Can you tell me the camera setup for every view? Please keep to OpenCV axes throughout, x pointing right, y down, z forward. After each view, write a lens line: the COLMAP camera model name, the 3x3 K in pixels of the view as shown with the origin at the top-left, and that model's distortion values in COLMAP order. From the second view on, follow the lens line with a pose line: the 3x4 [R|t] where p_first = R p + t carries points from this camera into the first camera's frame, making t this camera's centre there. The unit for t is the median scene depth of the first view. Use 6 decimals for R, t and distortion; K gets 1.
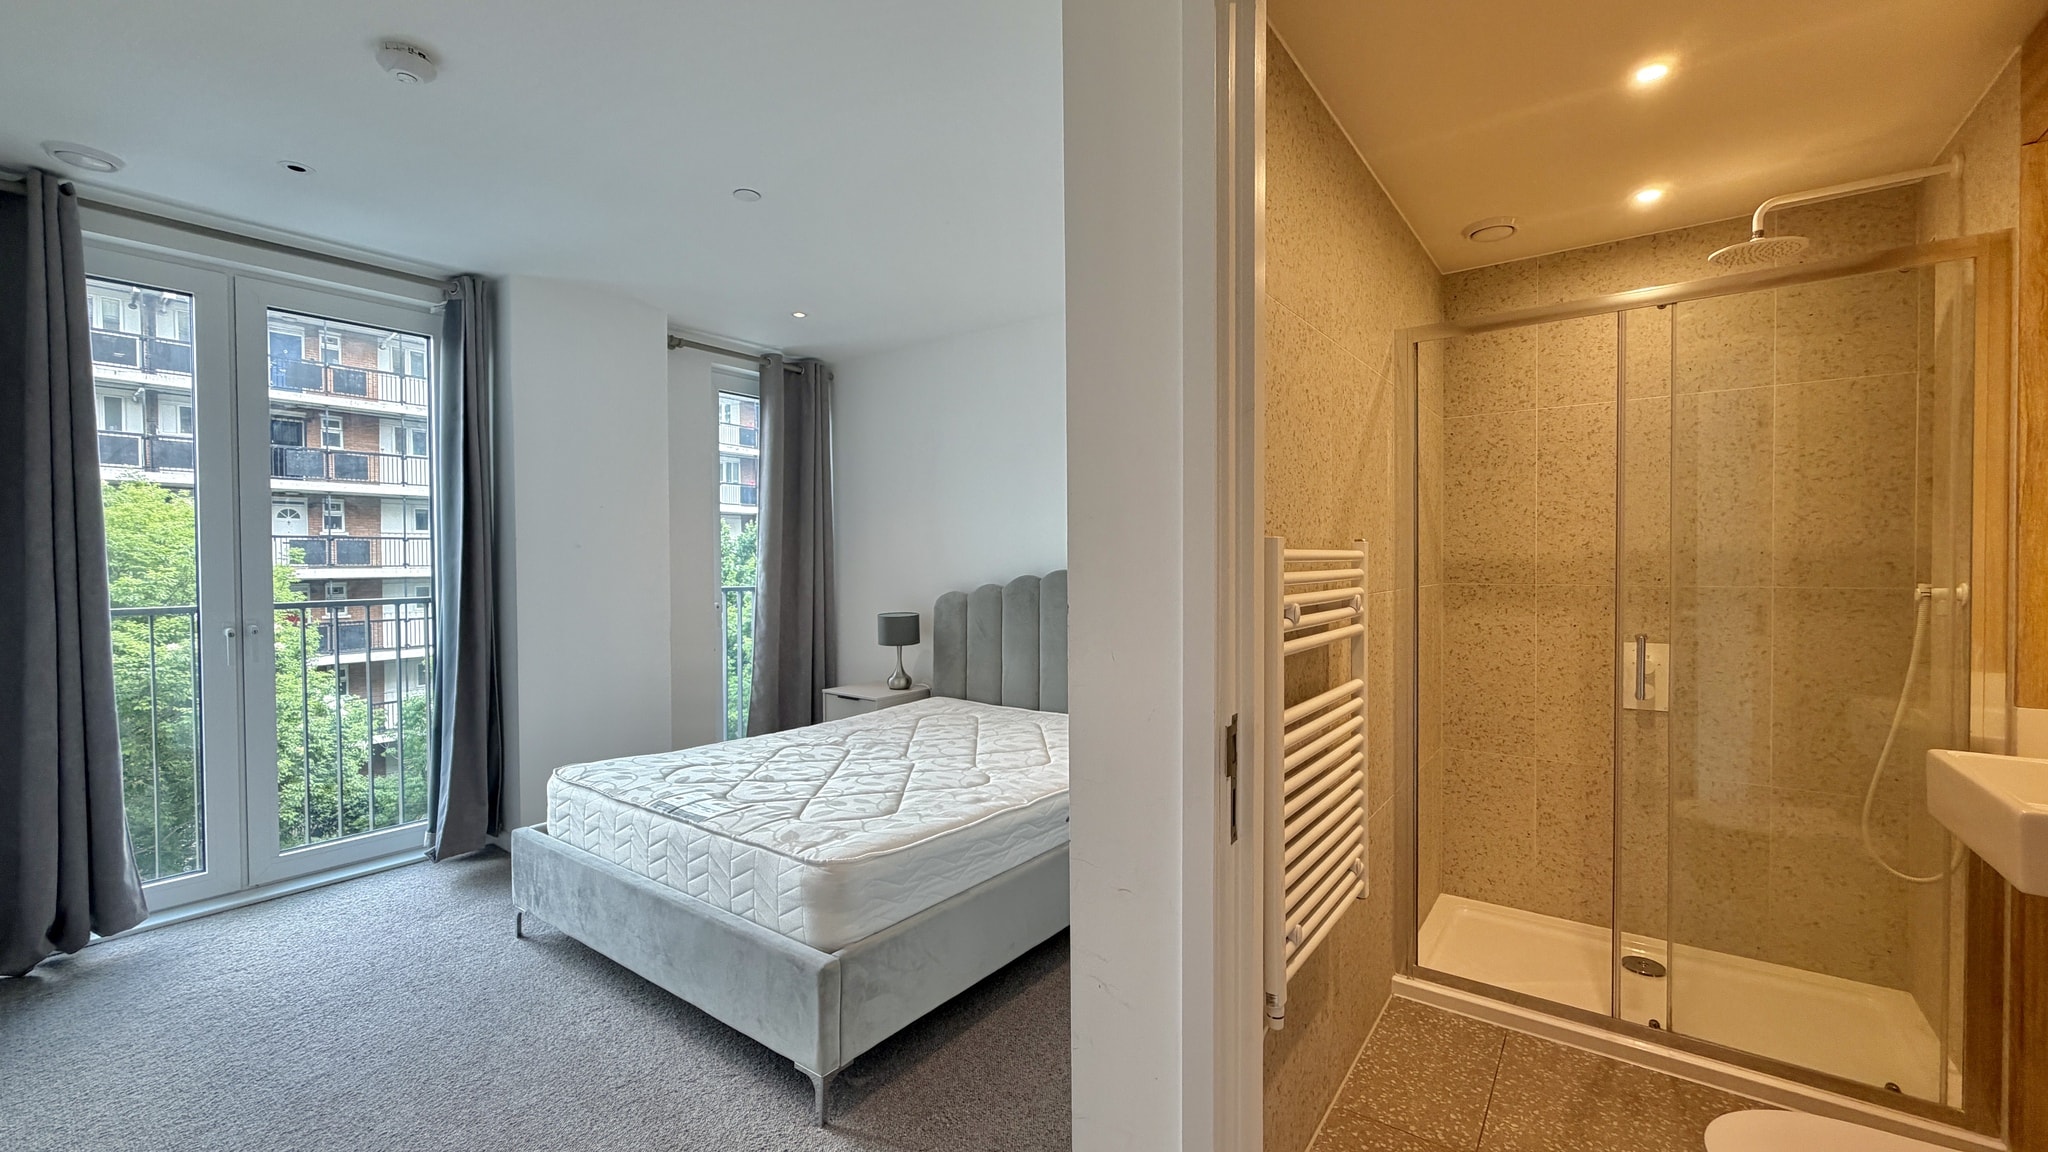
lens RADIAL K [[815.4, 0, 1025.8], [0, 815.4, 572.7], [0, 0, 1]] dist [0.000706, -0.000065]
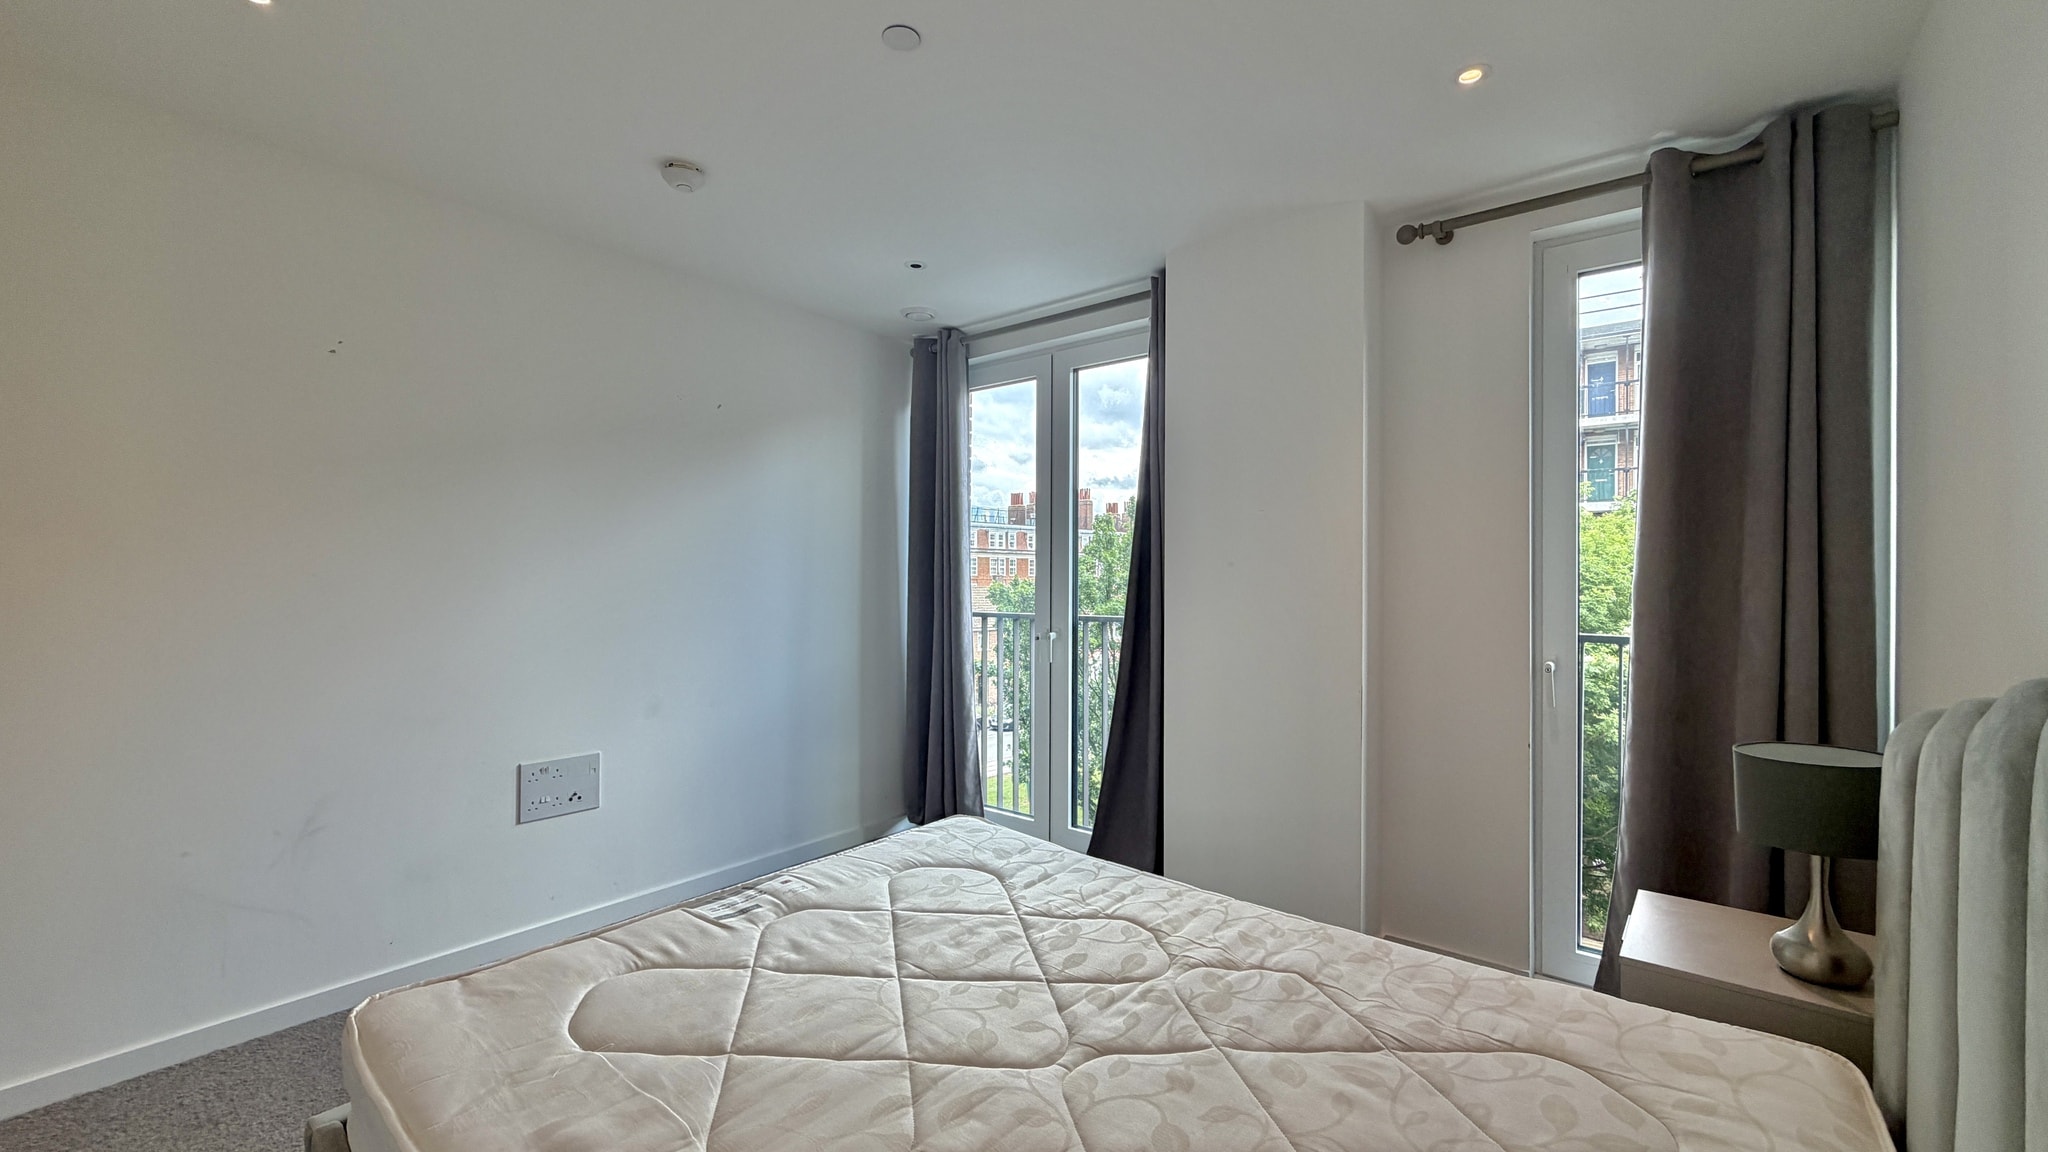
lens RADIAL K [[815.4, 0, 1009.0], [0, 815.4, 583.1], [0, 0, 1]] dist [0.000706, -0.000065]
pose [[-0.046057, 0.012222, -0.998864, 0.319988], [-0.023378, 0.999638, 0.013309, -0.028067], [0.998665, 0.023964, -0.045755, 1.115830]]
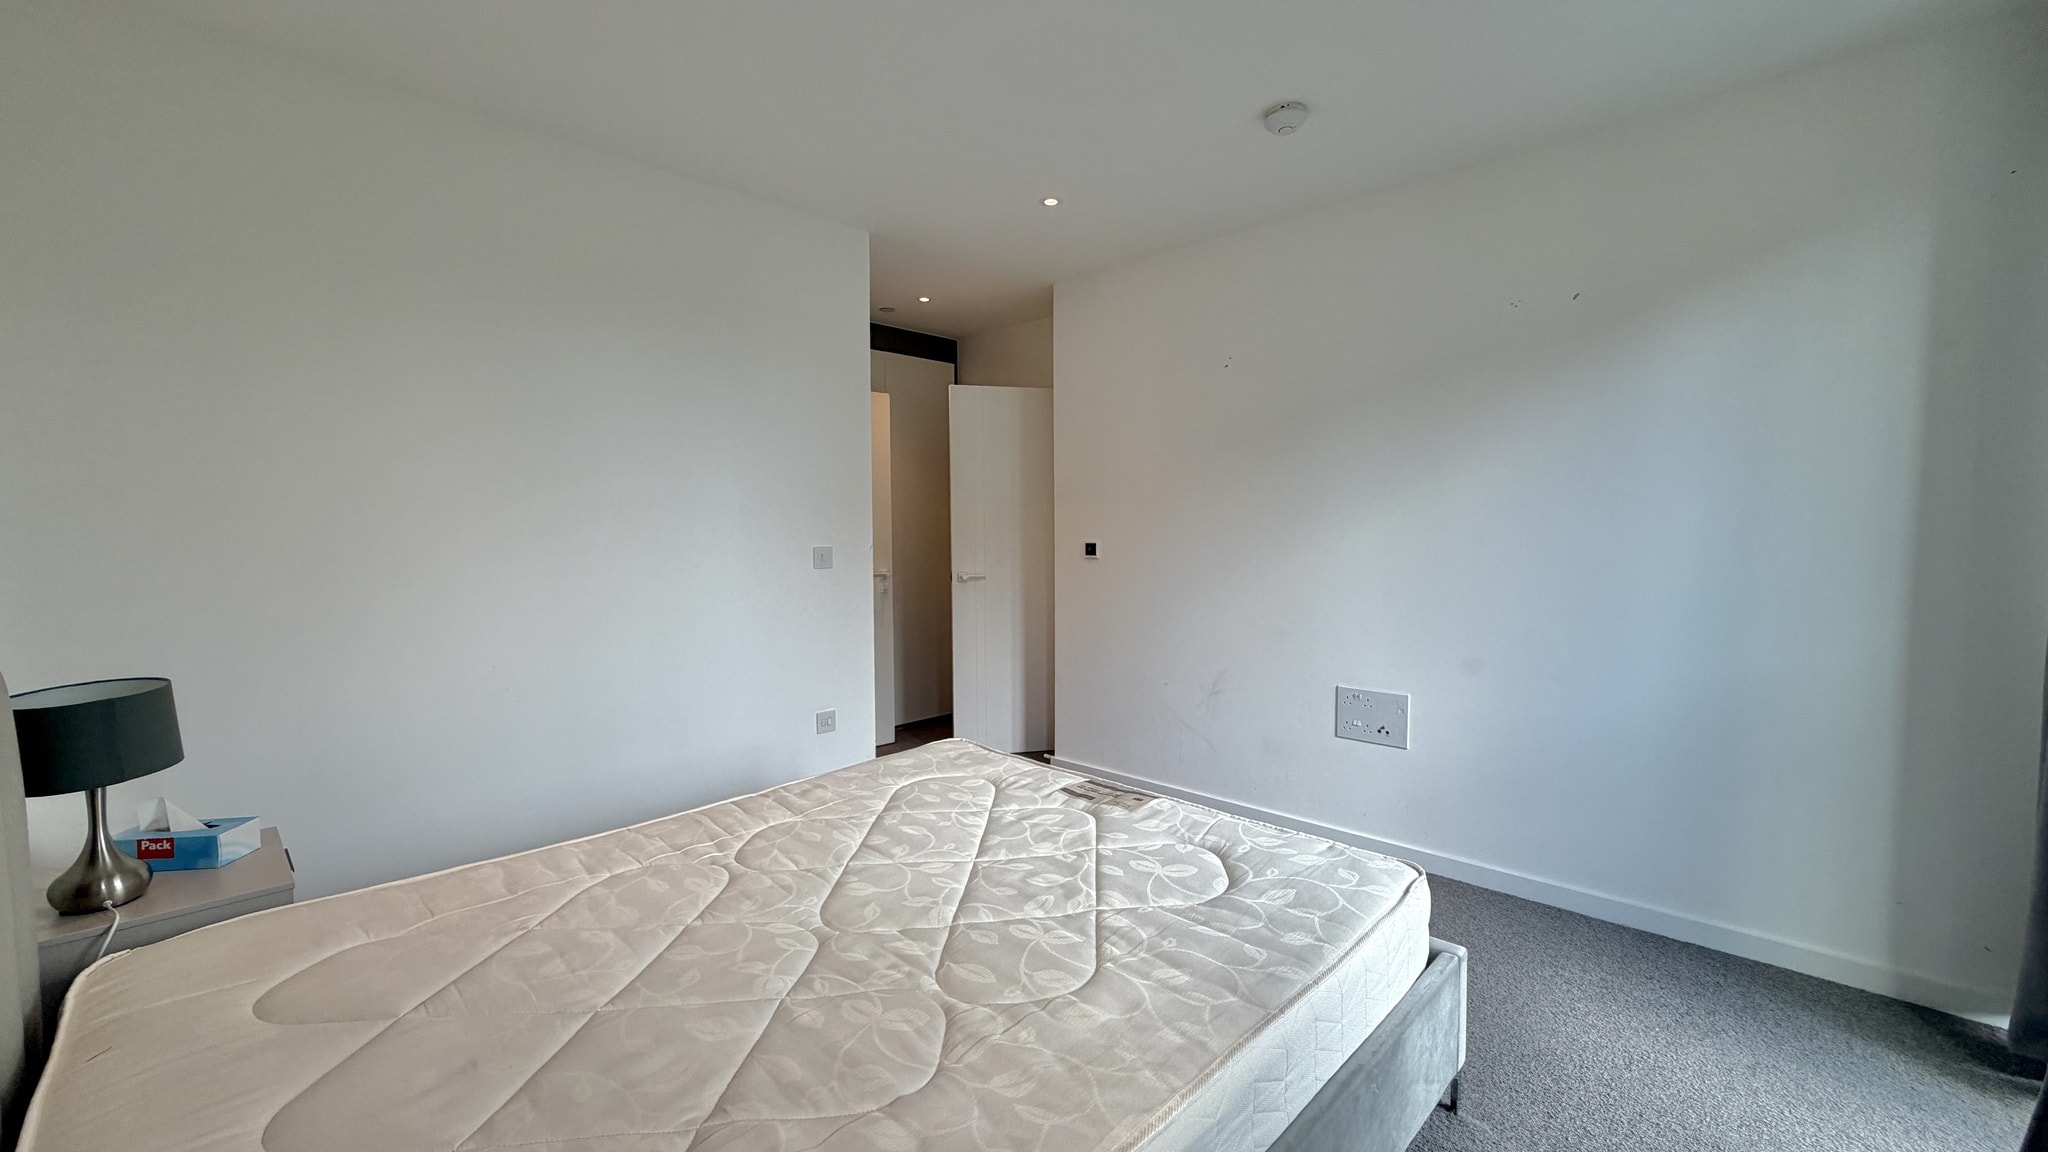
lens RADIAL K [[815.4, 0, 1021.9], [0, 815.4, 575.6], [0, 0, 1]] dist [0.000706, -0.000065]
pose [[-0.991894, 0.003883, 0.127007, -0.369509], [0.014382, 0.996540, 0.081858, -0.032081], [-0.126250, 0.083021, -0.988518, 1.661955]]
